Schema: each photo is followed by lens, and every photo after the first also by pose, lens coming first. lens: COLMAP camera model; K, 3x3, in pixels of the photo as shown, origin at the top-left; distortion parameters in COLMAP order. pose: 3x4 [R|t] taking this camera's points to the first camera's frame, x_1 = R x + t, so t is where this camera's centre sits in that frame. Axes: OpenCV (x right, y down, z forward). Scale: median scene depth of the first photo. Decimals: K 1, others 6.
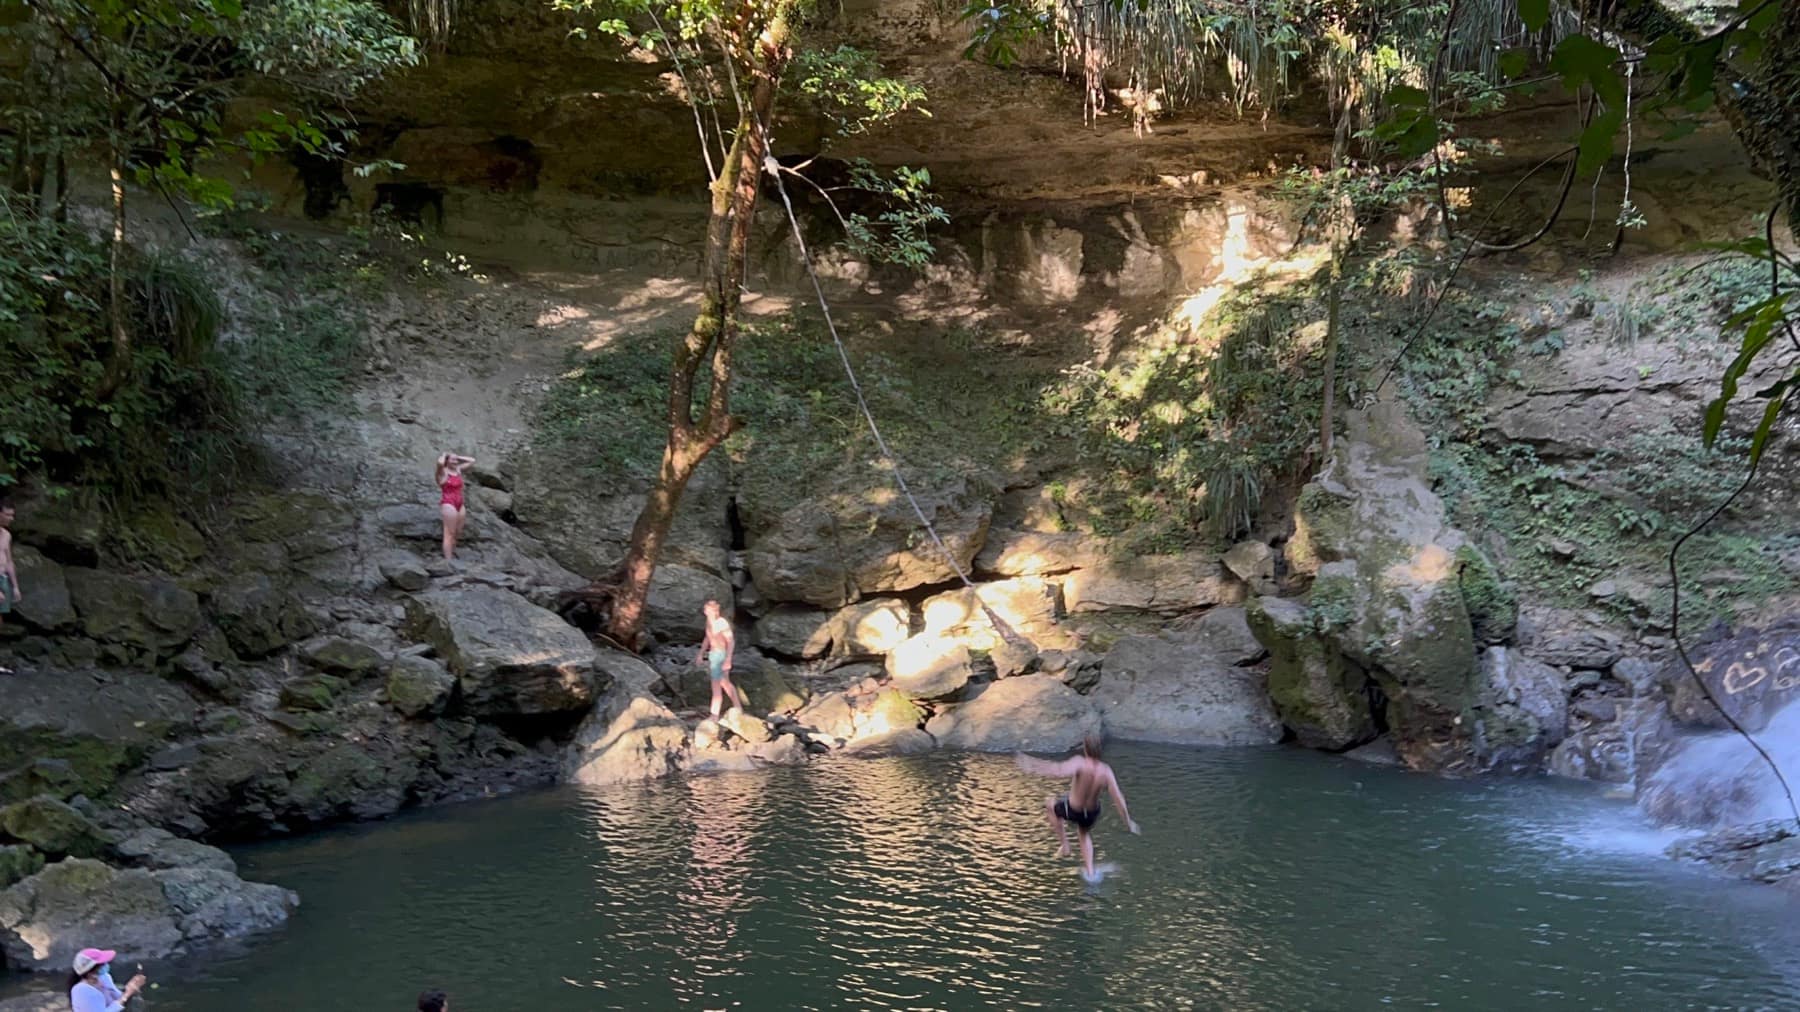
lens RADIAL K [[1663.8, 0, 941.3], [0, 1663.8, 539.5], [0, 0, 1]] dist [0.067313, -0.094479]
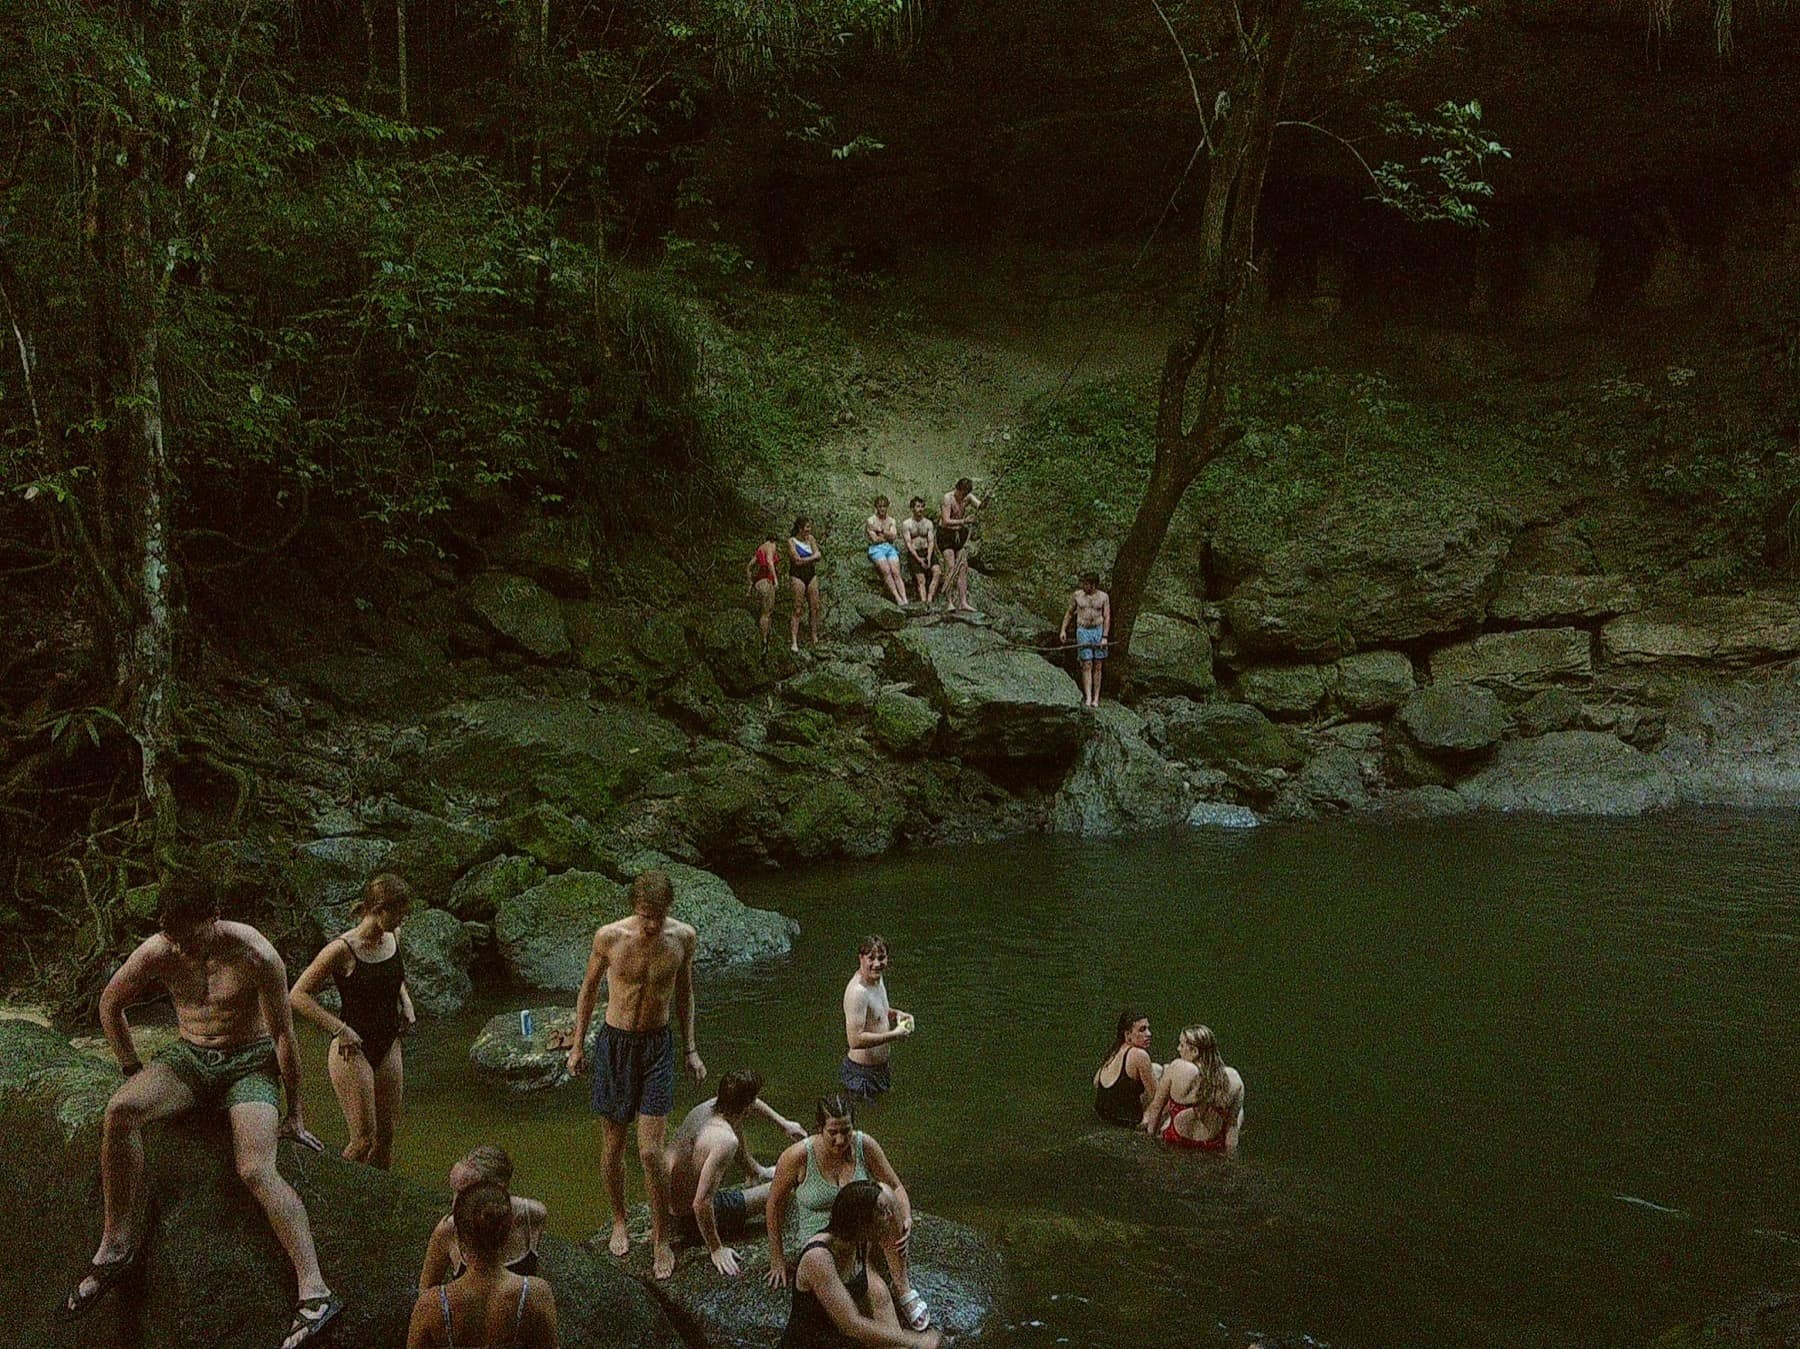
lens RADIAL K [[1538.5, 0, 883.6], [0, 1538.5, 712.2], [0, 0, 1]] dist [0.086459, -0.107237]
pose [[0.962103, -0.013026, -0.272373, -0.071972], [0.018777, 0.999652, 0.018518, 0.052864], [0.272037, -0.022930, 0.962013, 0.138941]]
